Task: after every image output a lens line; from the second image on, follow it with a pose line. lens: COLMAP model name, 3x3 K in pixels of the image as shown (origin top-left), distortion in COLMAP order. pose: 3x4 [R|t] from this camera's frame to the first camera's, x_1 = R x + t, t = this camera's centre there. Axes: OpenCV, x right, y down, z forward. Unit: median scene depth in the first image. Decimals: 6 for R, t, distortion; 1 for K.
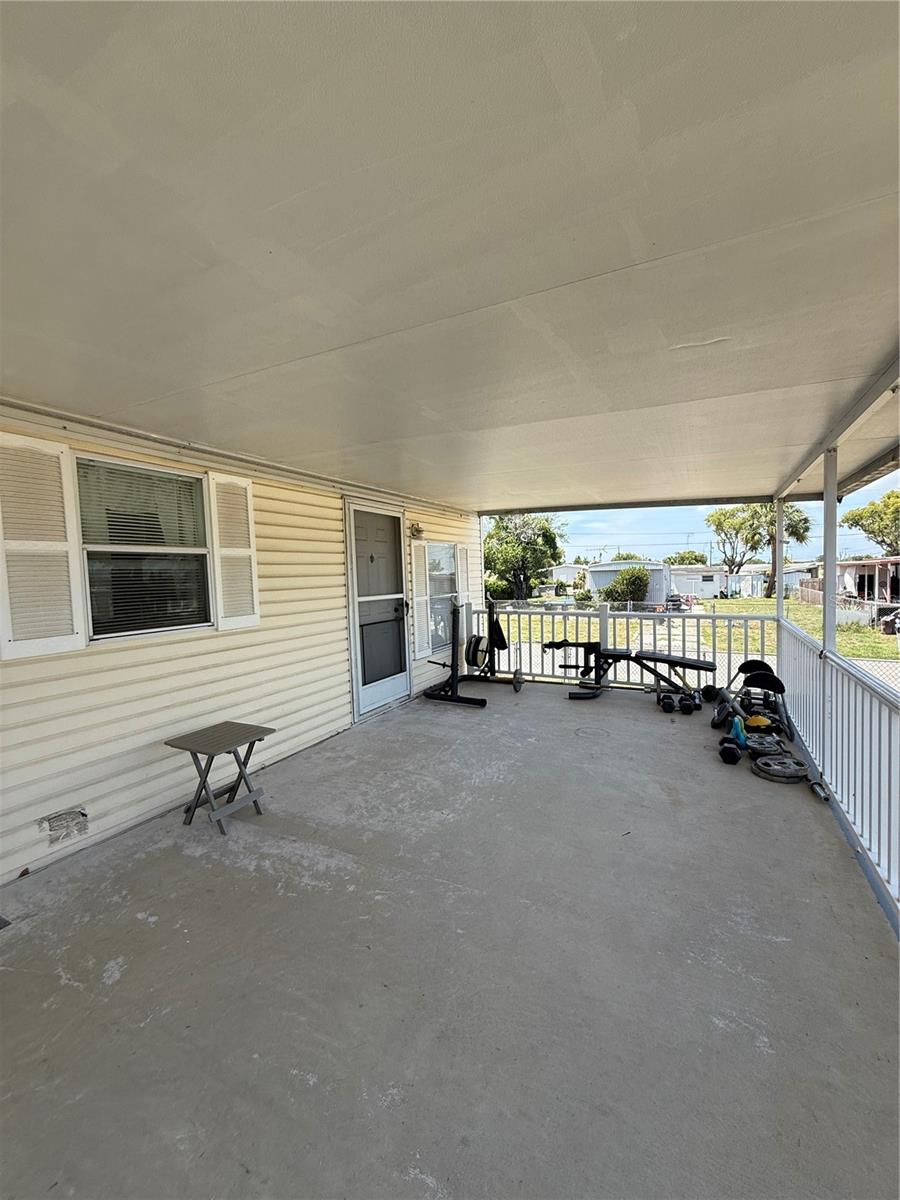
lens RADIAL K [[482.4, 0, 457.2], [0, 482.4, 599.3], [0, 0, 1]] dist [-0.000201, 0.000348]
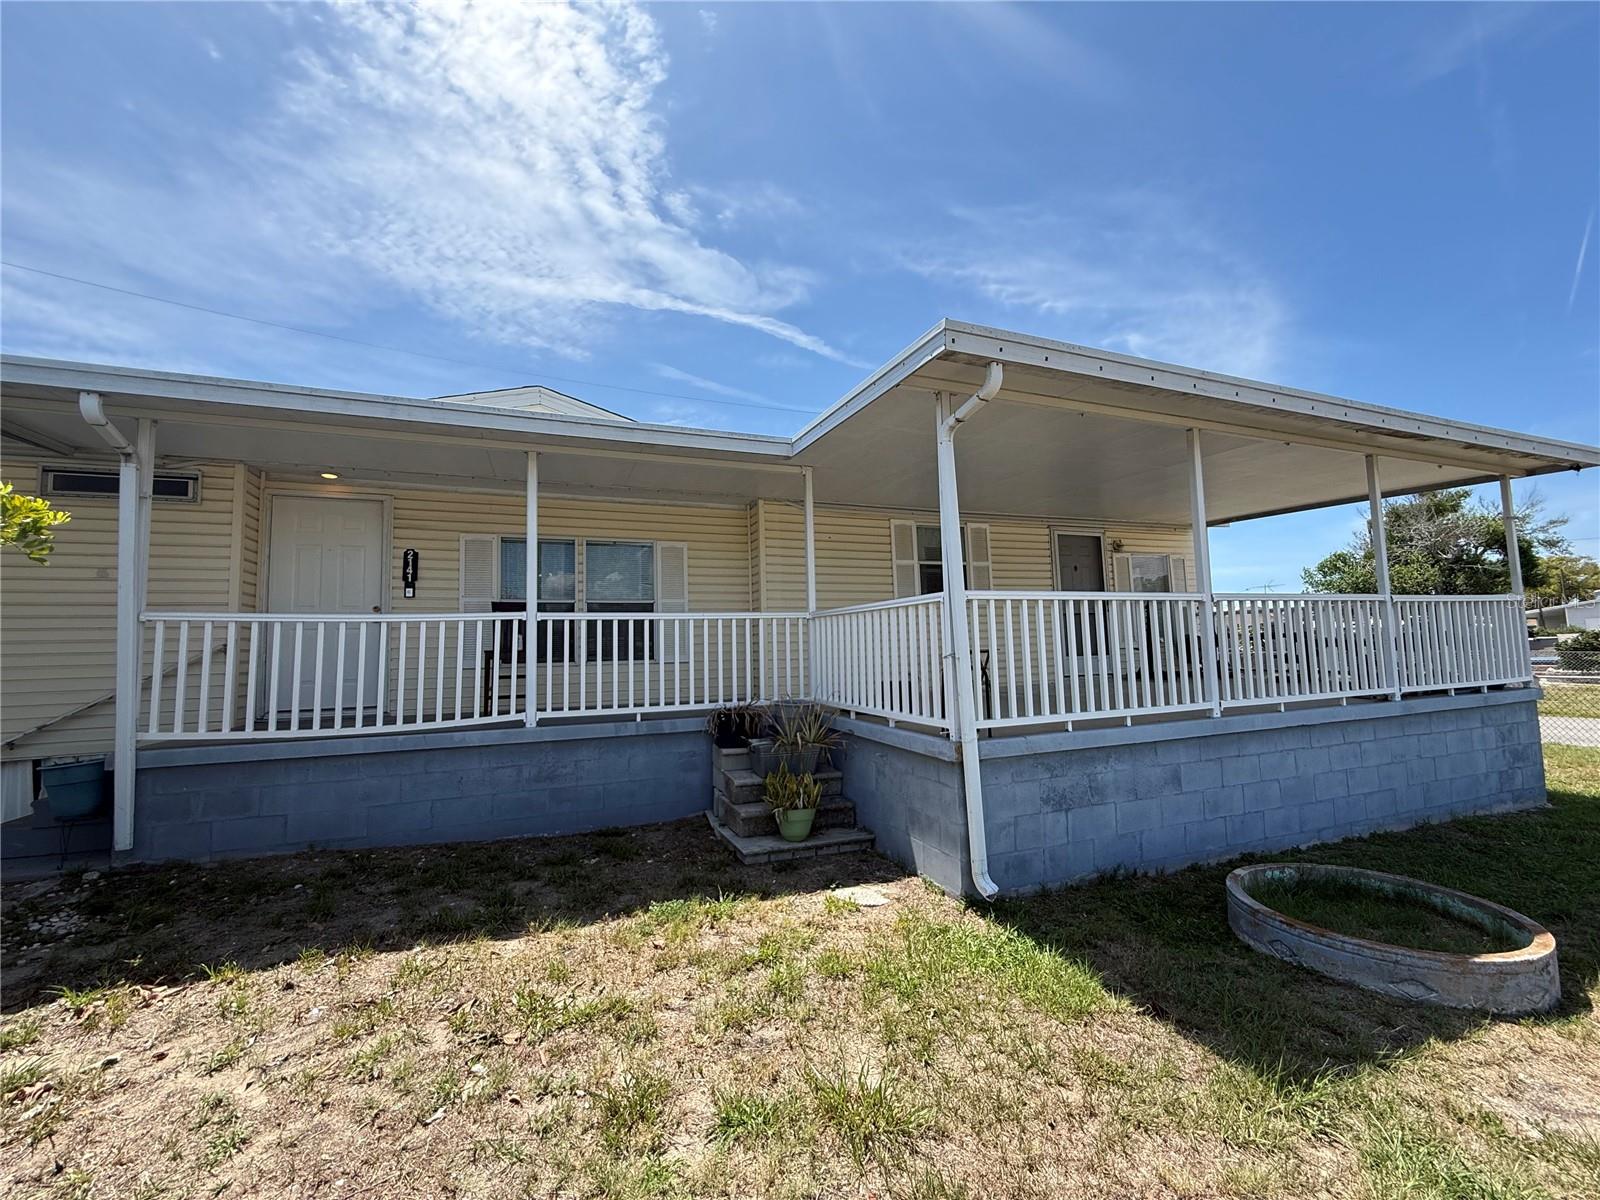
lens RADIAL K [[643.2, 0, 799.9], [0, 643.2, 605.0], [0, 0, 1]] dist [-0.000201, 0.000348]
pose [[0.751302, -0.038718, -0.658822, 0.495673], [-0.025425, 0.995838, -0.087517, 0.227743], [0.659469, 0.082502, 0.747191, -0.998151]]
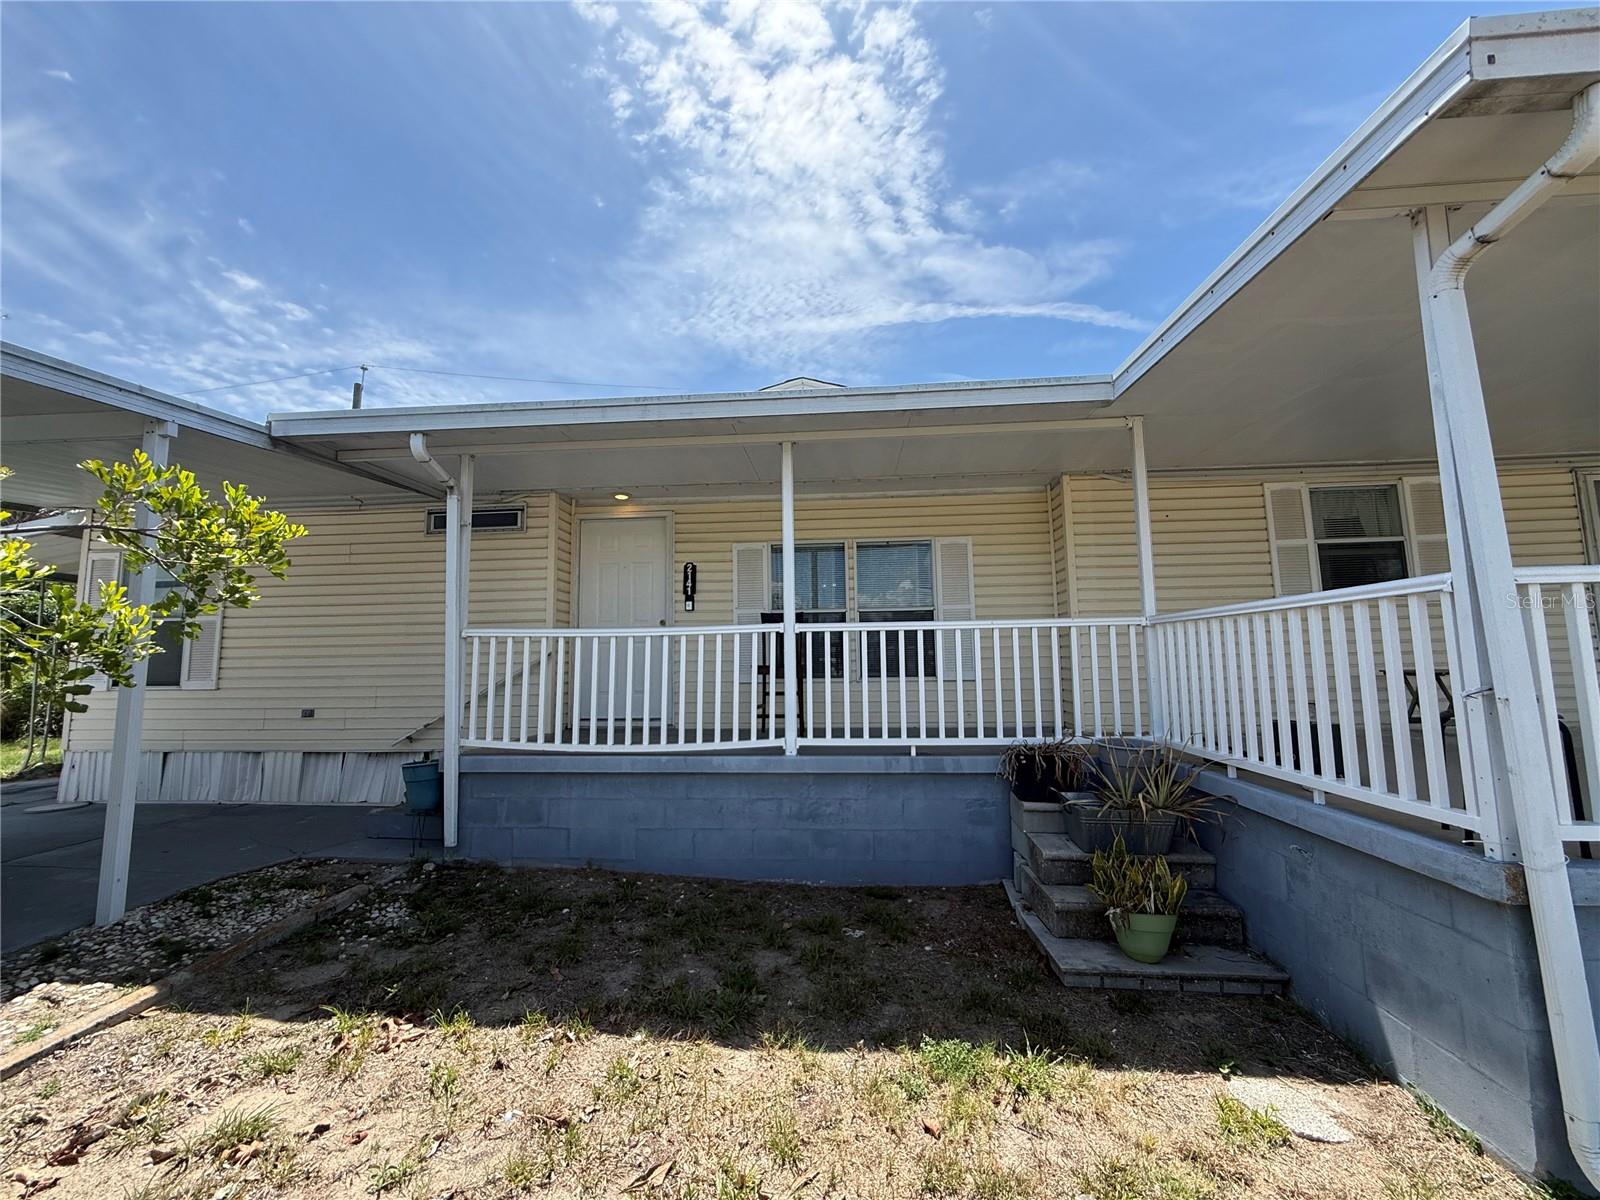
lens RADIAL K [[643.2, 0, 793.8], [0, 643.2, 601.4], [0, 0, 1]] dist [-0.000201, 0.000348]
pose [[0.383058, -0.070851, -0.921003, 0.309958], [-0.038776, 0.994942, -0.092666, 0.211092], [0.922910, 0.071209, 0.378373, -0.830993]]
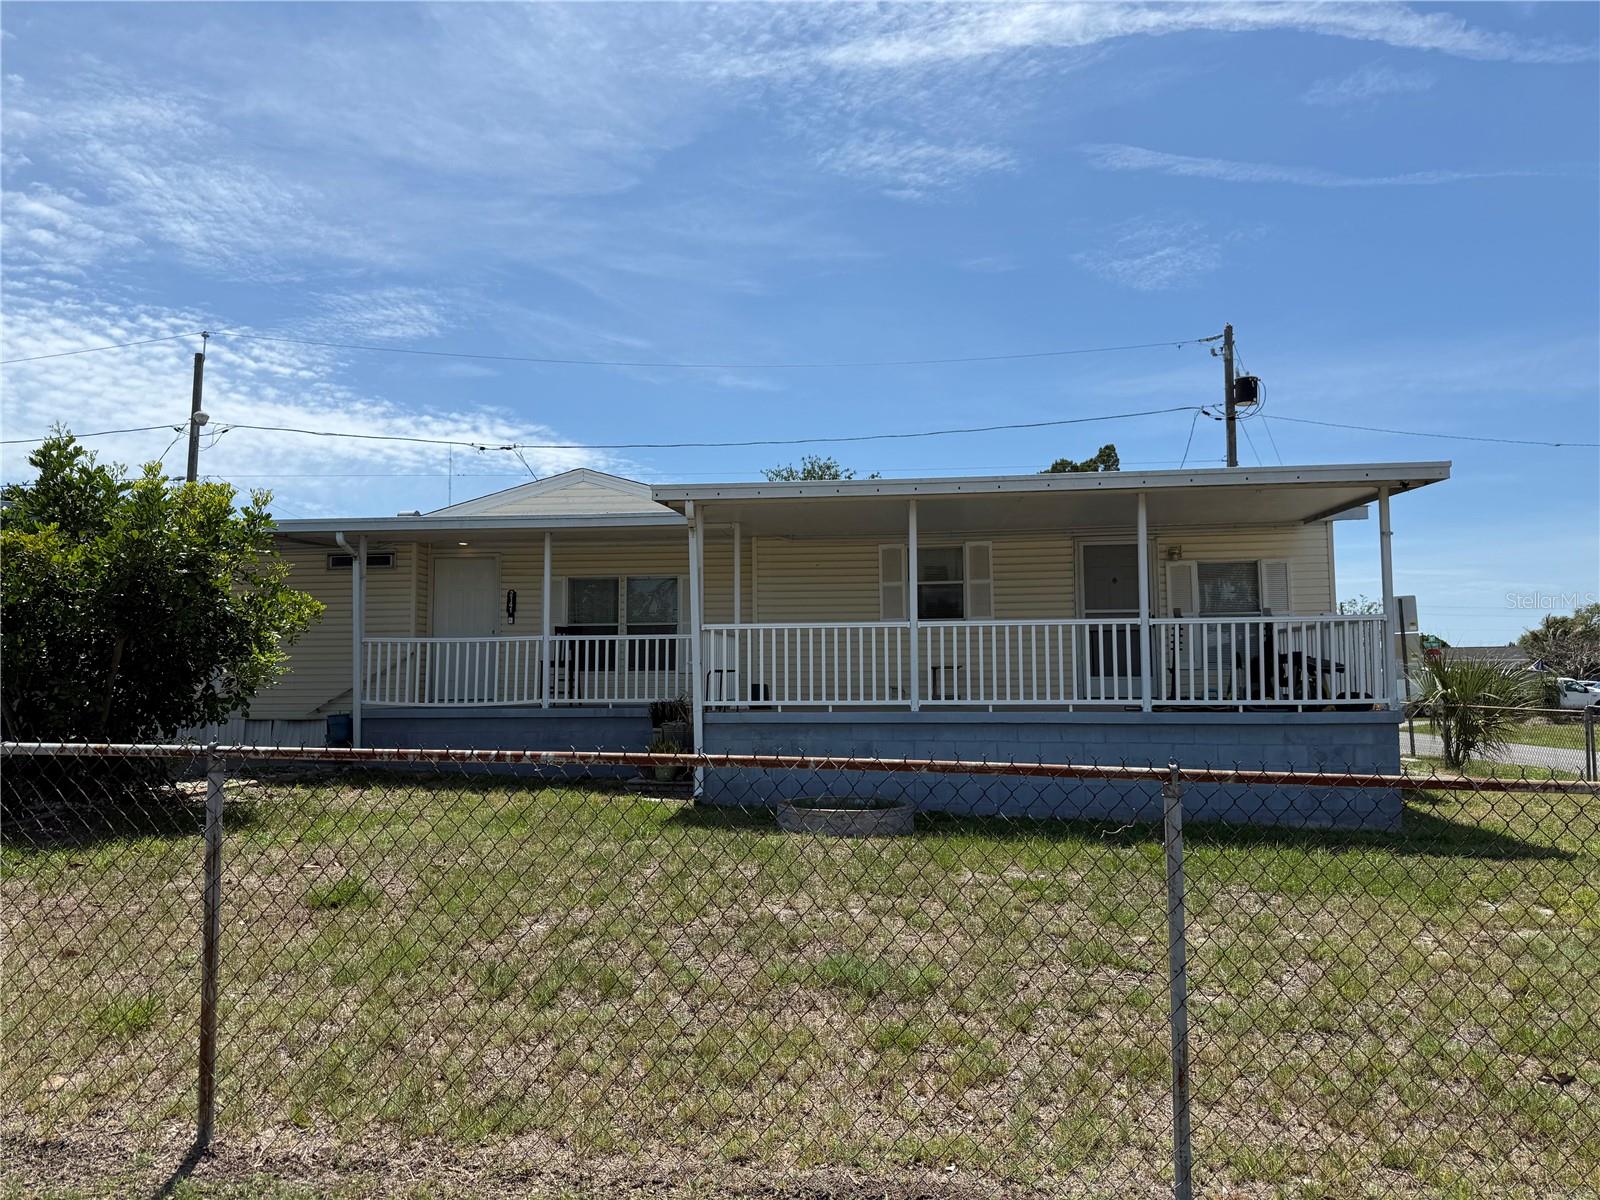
lens RADIAL K [[1156.1, 0, 803.1], [0, 1156.1, 604.5], [0, 0, 1]] dist [0.059474, -0.035822]
pose [[0.346555, -0.043124, -0.937038, 2.686797], [-0.047872, 0.996828, -0.063581, 0.236683], [0.936807, 0.066892, 0.343391, -0.900088]]
